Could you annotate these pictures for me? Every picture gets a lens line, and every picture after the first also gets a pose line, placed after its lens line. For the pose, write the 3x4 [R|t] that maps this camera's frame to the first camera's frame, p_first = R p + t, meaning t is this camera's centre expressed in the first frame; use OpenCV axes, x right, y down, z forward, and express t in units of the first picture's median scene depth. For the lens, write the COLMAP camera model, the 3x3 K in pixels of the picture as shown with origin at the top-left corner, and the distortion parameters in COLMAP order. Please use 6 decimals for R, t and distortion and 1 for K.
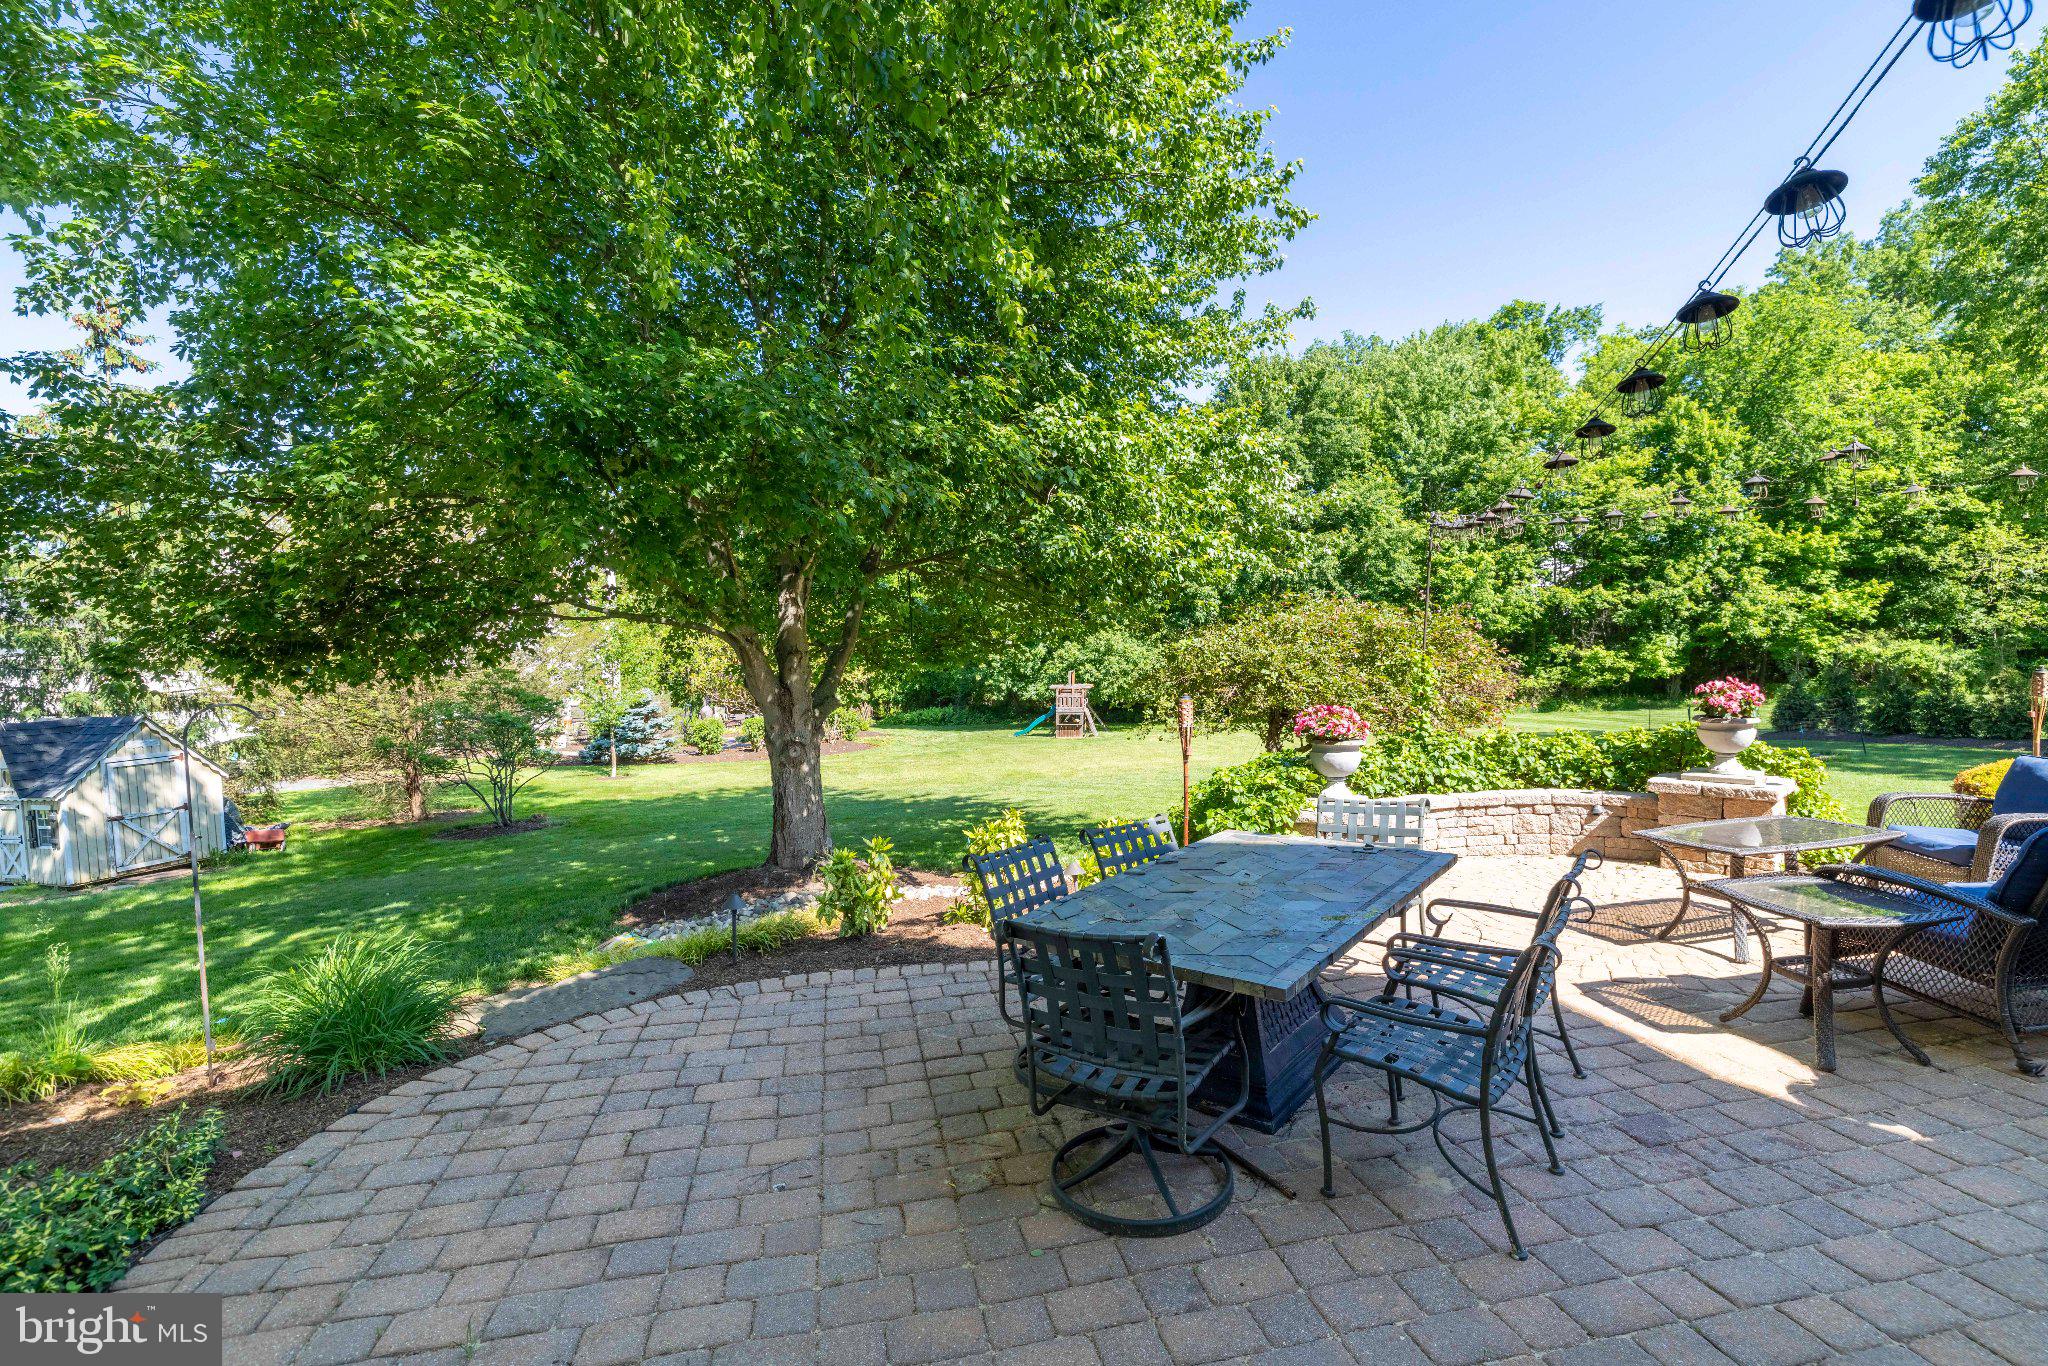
lens RADIAL K [[889.9, 0, 1022.0], [0, 889.9, 676.0], [0, 0, 1]] dist [0.001820, -0.000923]
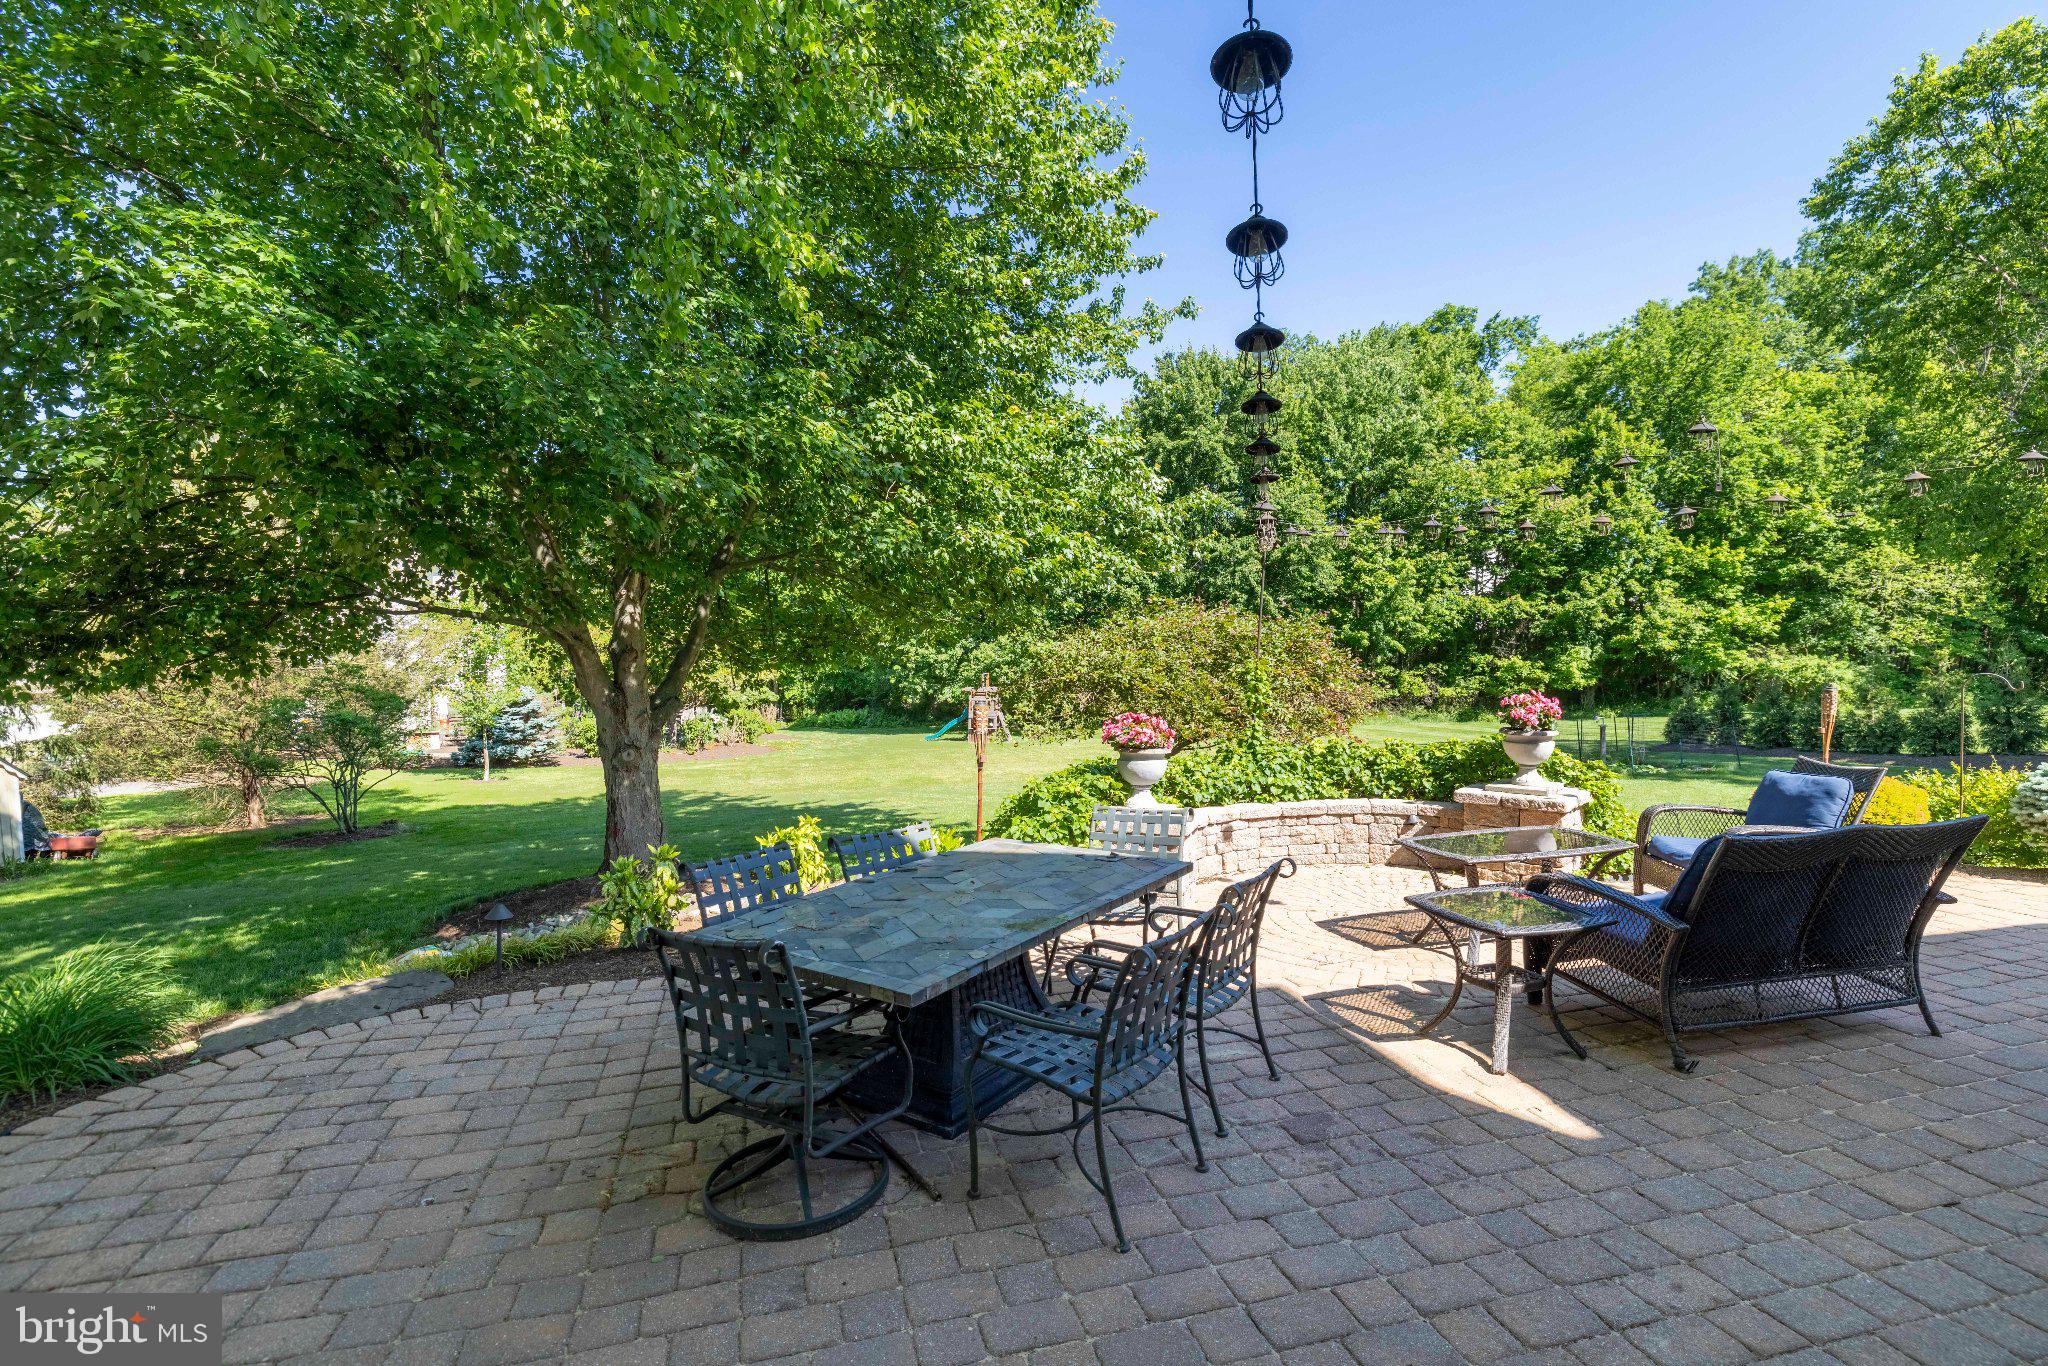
lens RADIAL K [[930.2, 0, 1022.8], [0, 930.2, 687.6], [0, 0, 1]] dist [-0.000100, 0.001735]
pose [[0.998002, 0.012881, 0.061856, 0.125687], [-0.013475, 0.999867, 0.009195, -0.003071], [-0.061729, -0.010011, 0.998043, -0.022052]]
